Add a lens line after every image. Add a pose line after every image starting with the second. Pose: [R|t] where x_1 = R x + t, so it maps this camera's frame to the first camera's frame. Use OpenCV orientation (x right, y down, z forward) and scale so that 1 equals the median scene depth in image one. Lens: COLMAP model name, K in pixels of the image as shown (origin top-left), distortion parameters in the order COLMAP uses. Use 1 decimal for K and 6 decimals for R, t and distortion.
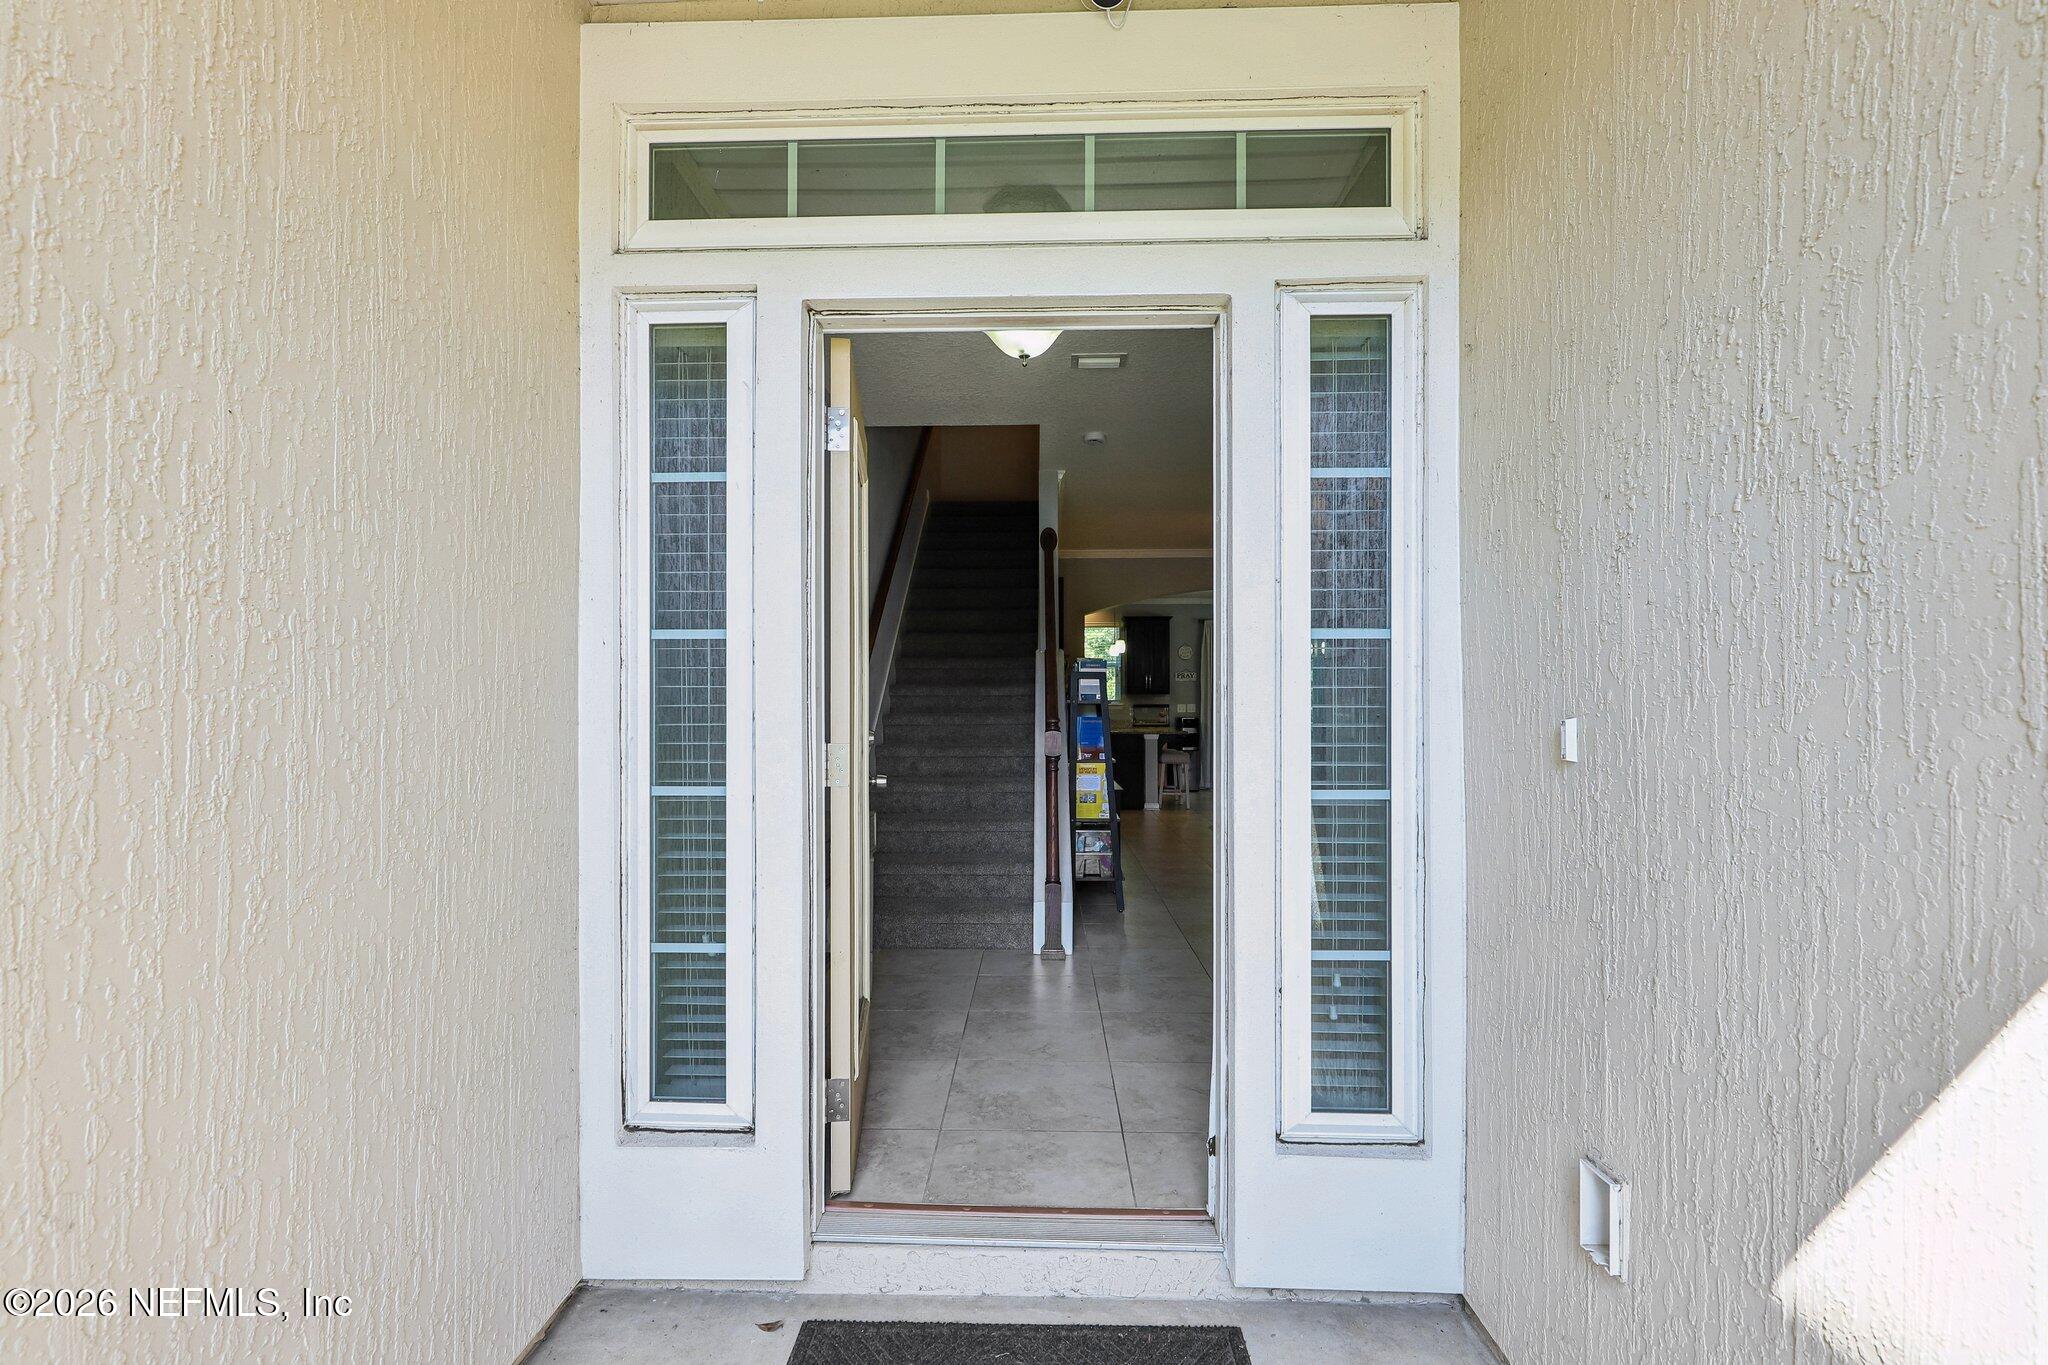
lens RADIAL K [[922.6, 0, 1013.3], [0, 922.6, 699.0], [0, 0, 1]] dist [0.000761, -0.000474]
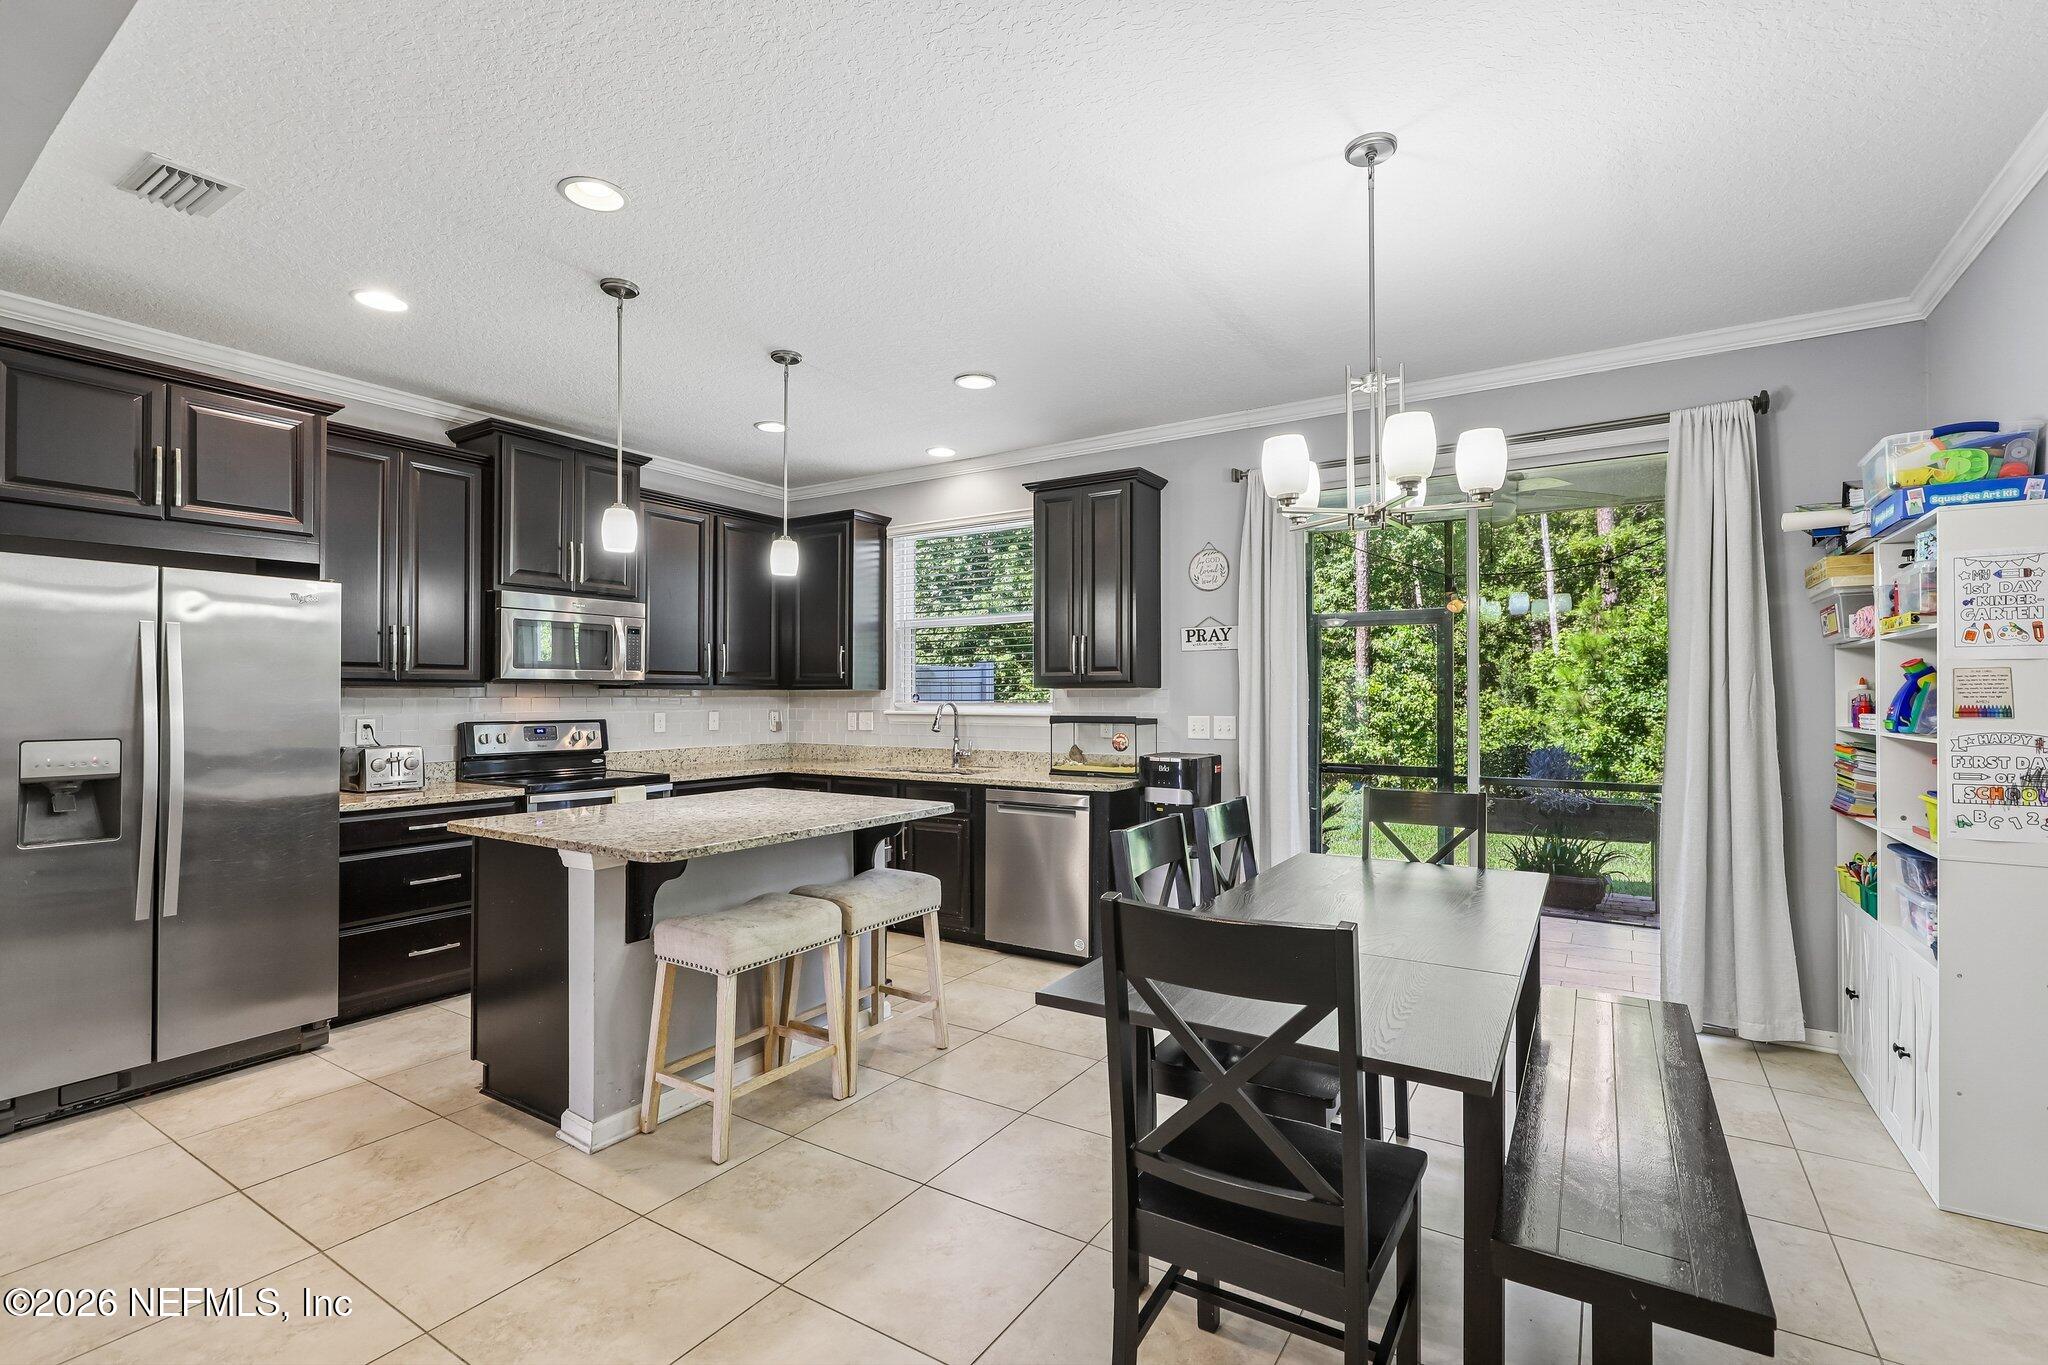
lens RADIAL K [[922.6, 0, 1026.1], [0, 922.6, 686.1], [0, 0, 1]] dist [0.000761, -0.000474]
pose [[0.861893, -0.004246, -0.507073, 0.778853], [0.002803, 0.999990, -0.003609, -0.012682], [0.507083, 0.001690, 0.861896, 1.690803]]
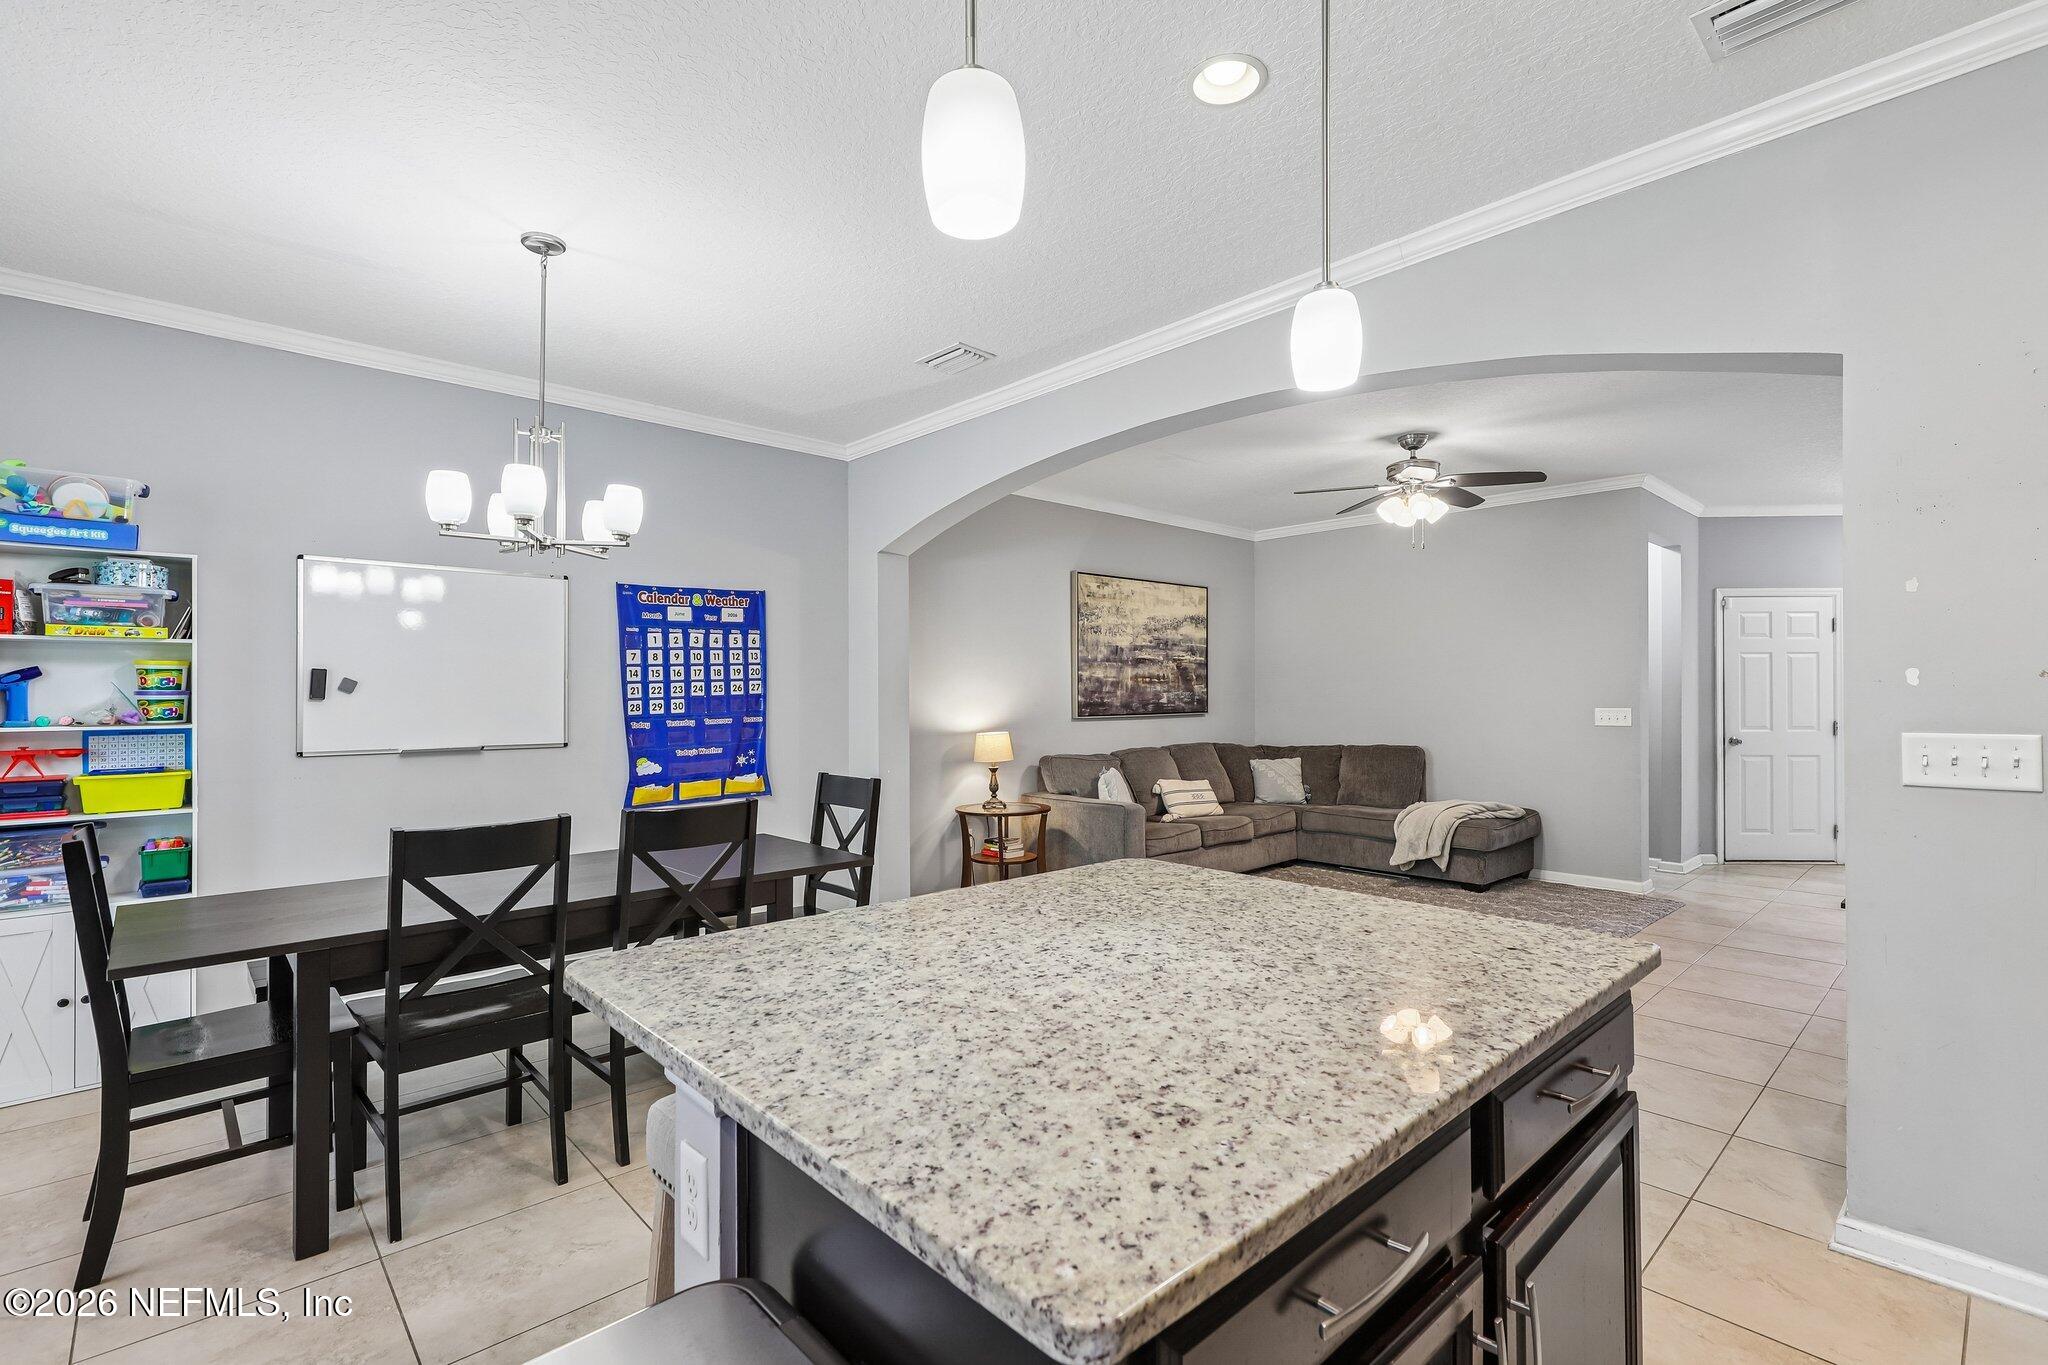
lens RADIAL K [[922.6, 0, 1025.8], [0, 922.6, 687.5], [0, 0, 1]] dist [0.000761, -0.000474]
pose [[-0.703776, 0.007696, 0.710380, 0.103255], [-0.003261, 0.999896, -0.014063, -0.004910], [-0.710414, -0.012214, -0.703678, 2.346948]]
